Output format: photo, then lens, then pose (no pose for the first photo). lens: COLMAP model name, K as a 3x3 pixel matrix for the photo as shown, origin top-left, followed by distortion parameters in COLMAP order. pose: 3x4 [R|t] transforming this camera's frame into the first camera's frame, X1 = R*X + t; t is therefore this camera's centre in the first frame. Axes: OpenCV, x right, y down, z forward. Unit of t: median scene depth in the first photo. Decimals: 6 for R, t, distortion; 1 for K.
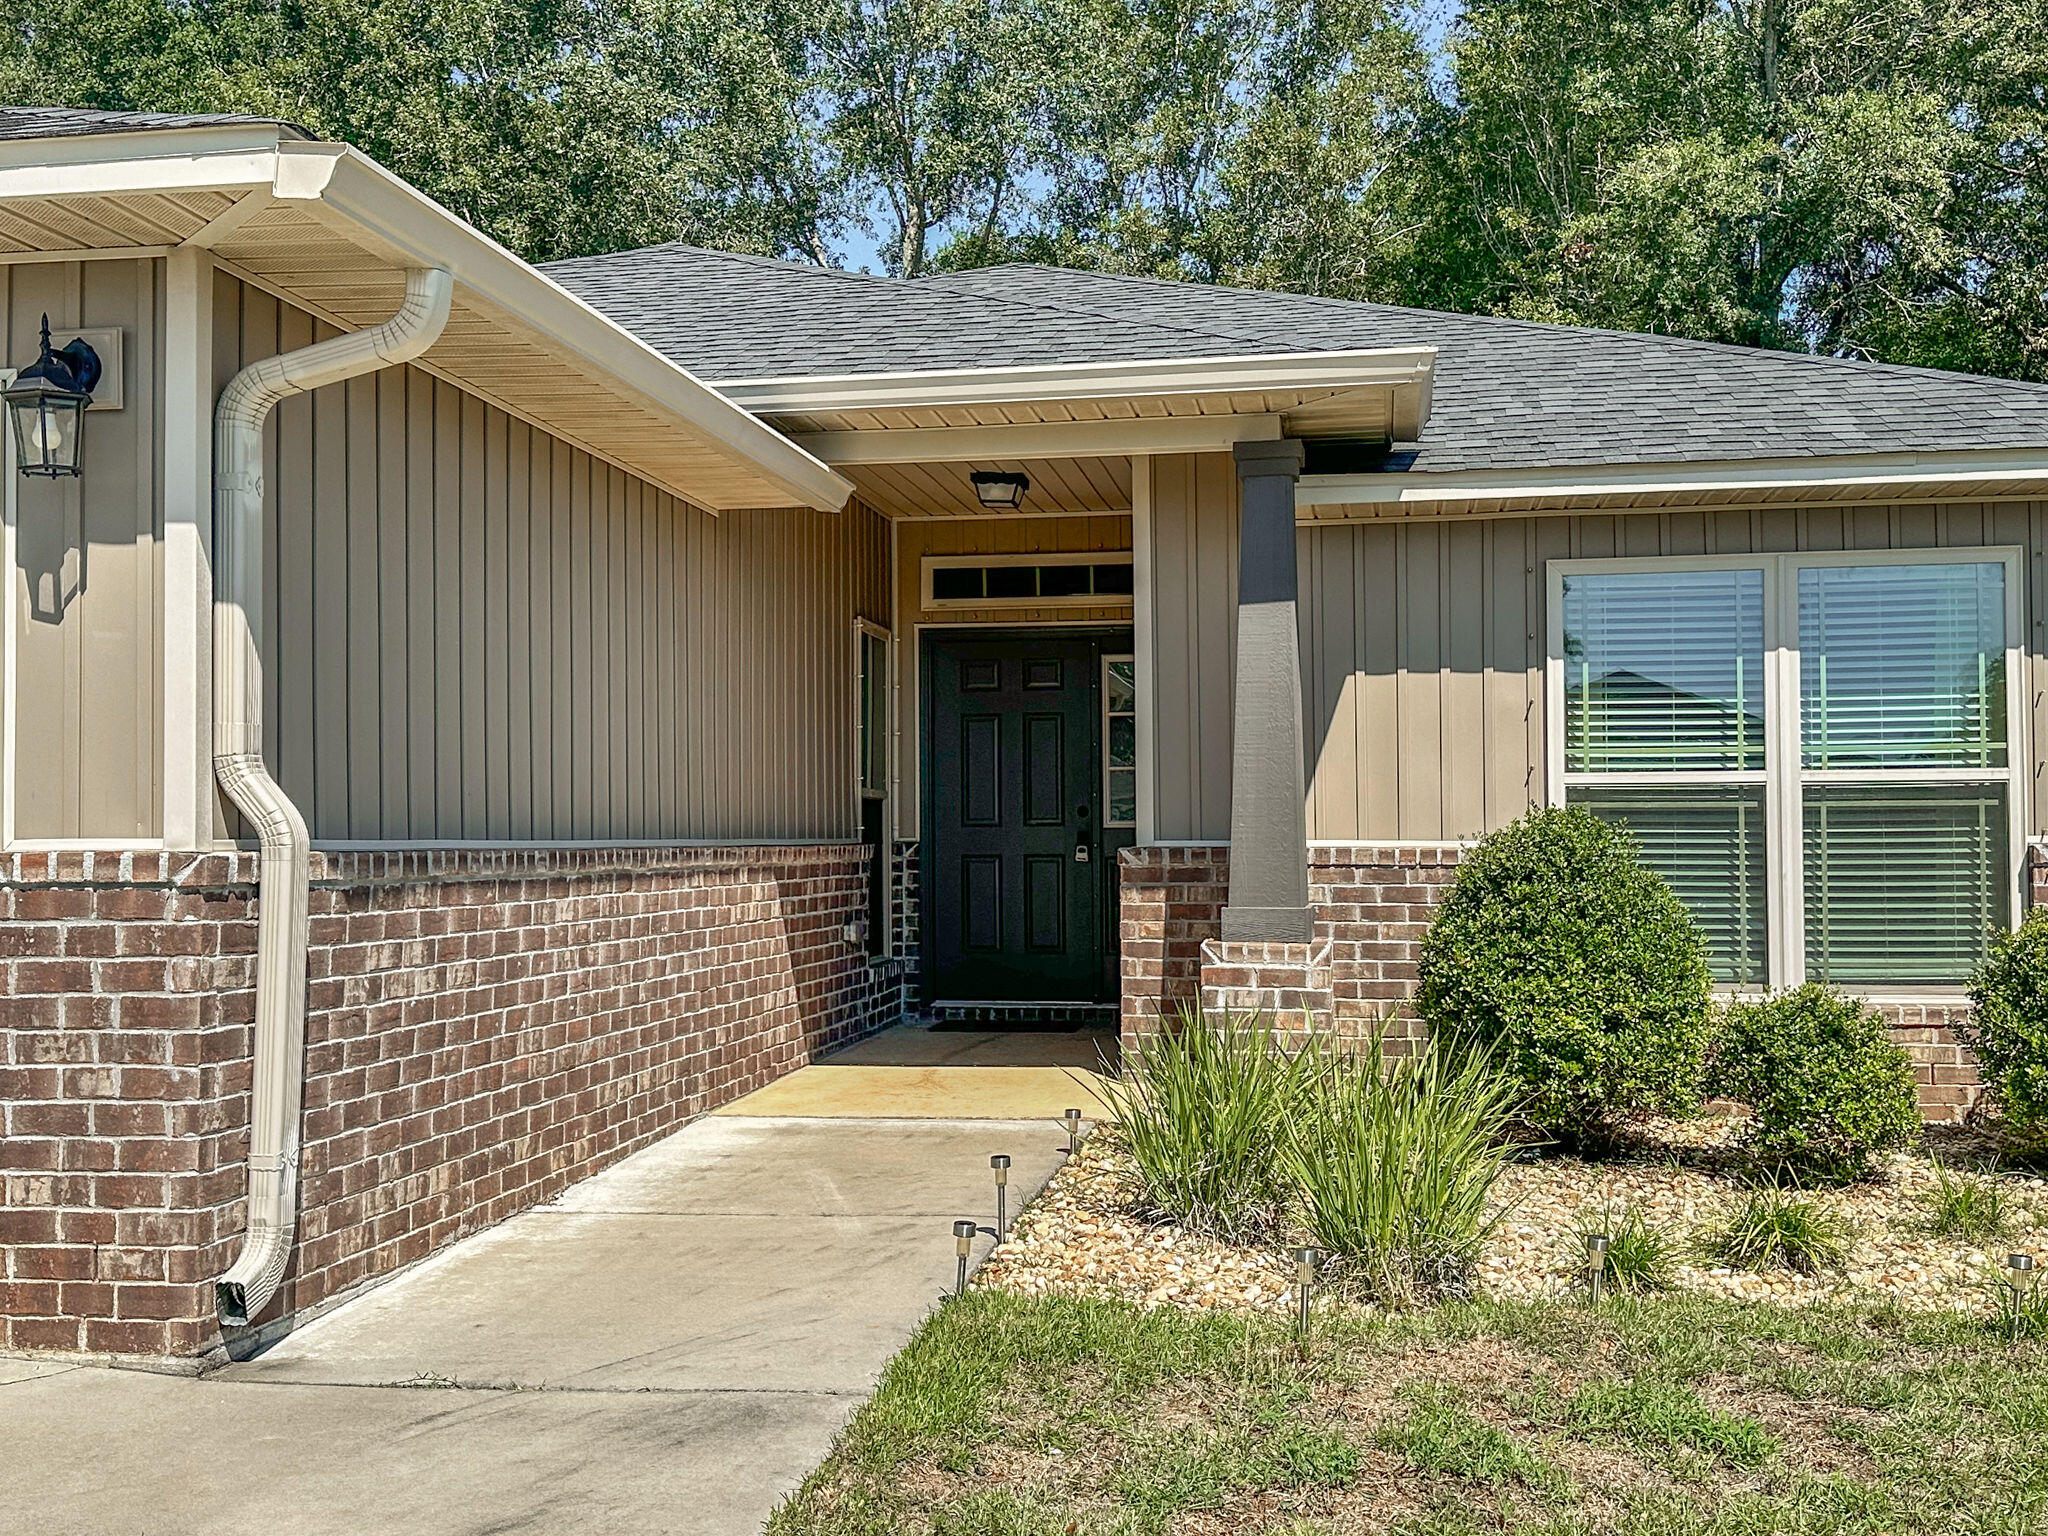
lens RADIAL K [[2126.6, 0, 1026.1], [0, 2126.6, 772.6], [0, 0, 1]] dist [0.083384, 0.000000]
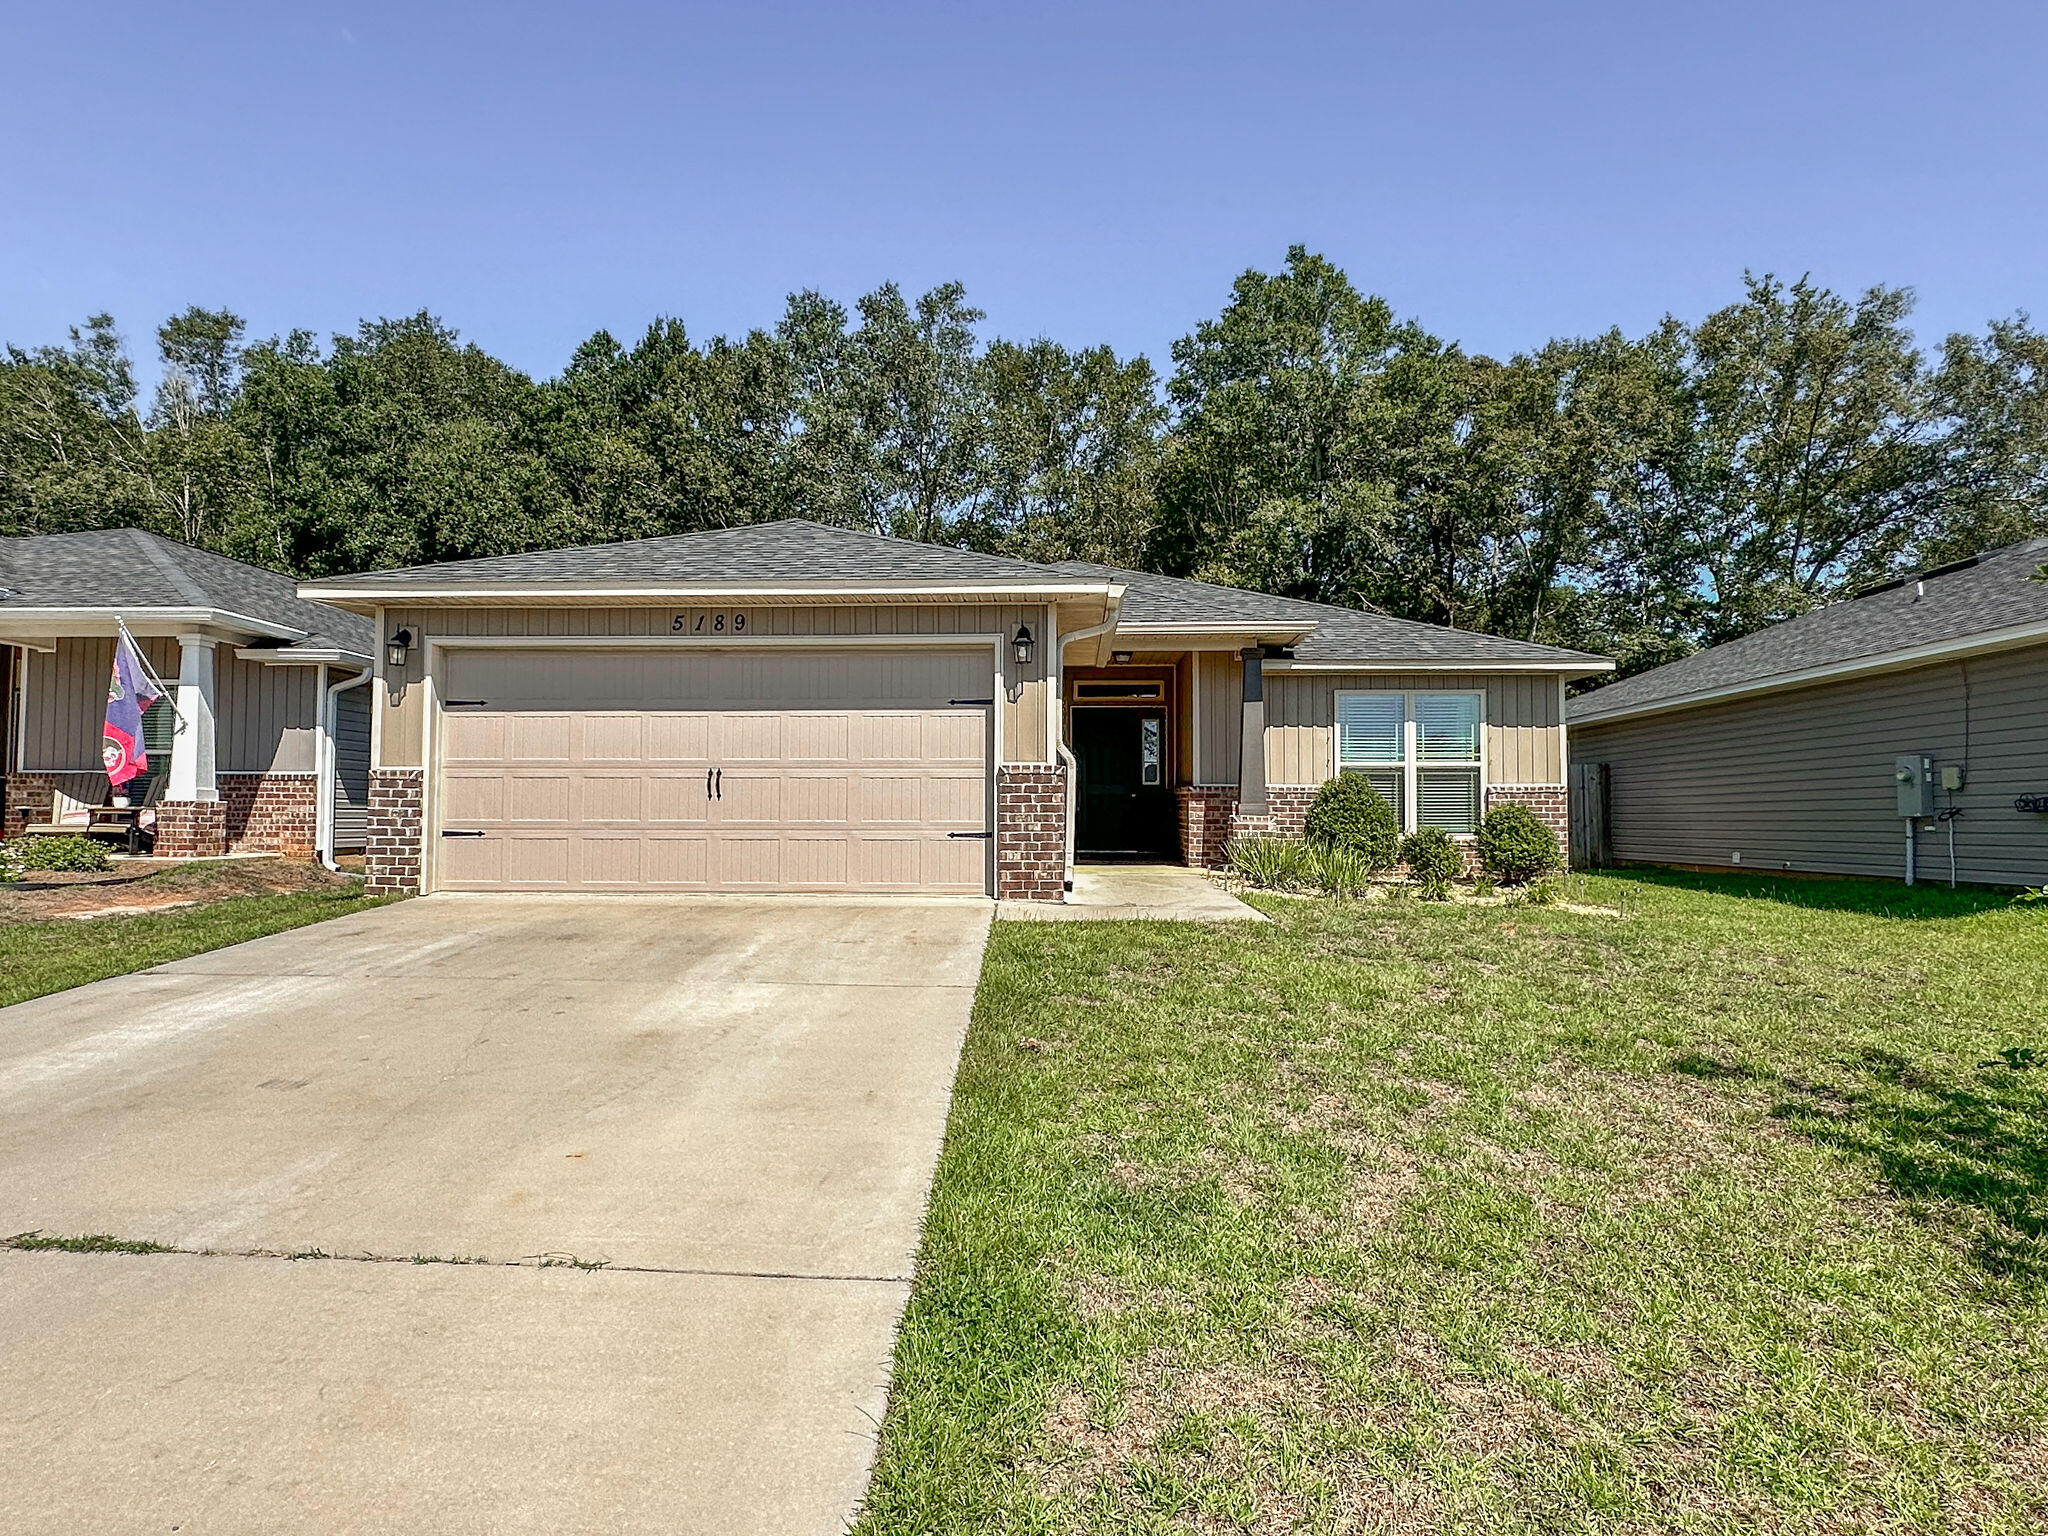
lens RADIAL K [[1122.9, 0, 1020.2], [0, 1122.9, 774.2], [0, 0, 1]] dist [0.002773, 0.000204]
pose [[0.993768, 0.013372, 0.110663, -0.362968], [-0.012235, 0.999865, -0.010947, 0.040077], [-0.110794, 0.009525, 0.993798, -0.497874]]
